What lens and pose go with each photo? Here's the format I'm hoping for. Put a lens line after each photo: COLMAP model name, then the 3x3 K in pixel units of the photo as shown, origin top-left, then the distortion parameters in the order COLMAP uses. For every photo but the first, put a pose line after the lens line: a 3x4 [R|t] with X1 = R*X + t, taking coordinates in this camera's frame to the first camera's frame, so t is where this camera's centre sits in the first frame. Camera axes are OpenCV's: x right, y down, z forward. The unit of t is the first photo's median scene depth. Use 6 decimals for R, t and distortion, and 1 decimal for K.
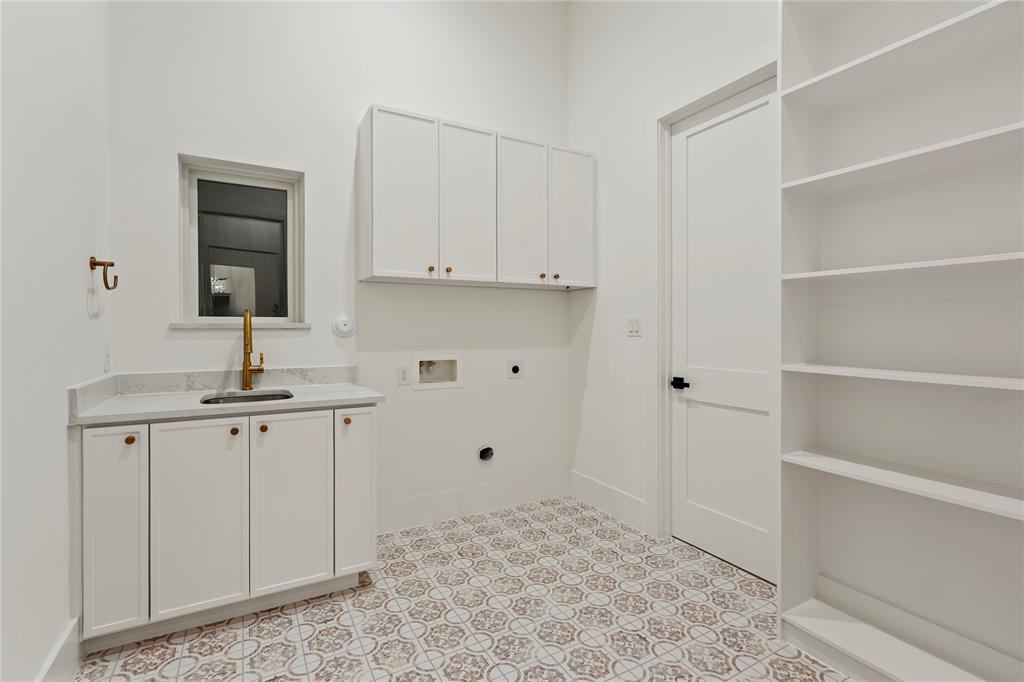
lens RADIAL K [[470.8, 0, 507.0], [0, 470.8, 336.3], [0, 0, 1]] dist [-0.000762, 0.000518]
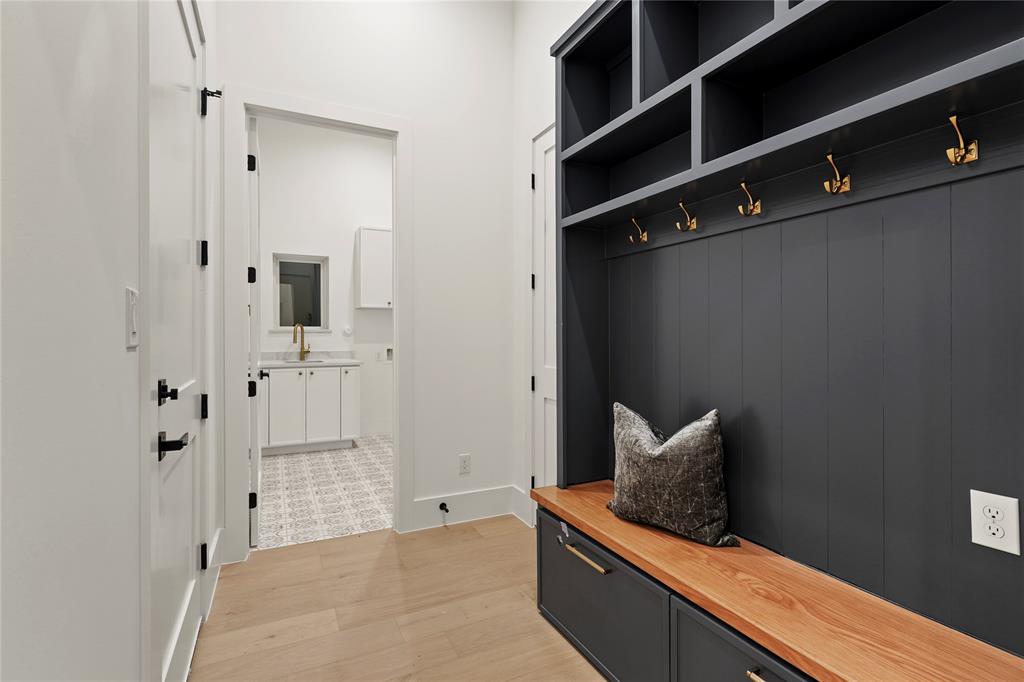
lens RADIAL K [[470.8, 0, 507.0], [0, 470.8, 336.3], [0, 0, 1]] dist [-0.000762, 0.000518]
pose [[0.998726, -0.000689, -0.050448, 0.486459], [0.000300, 0.999970, -0.007735, 0.019525], [0.050452, 0.007710, 0.998697, -1.093609]]
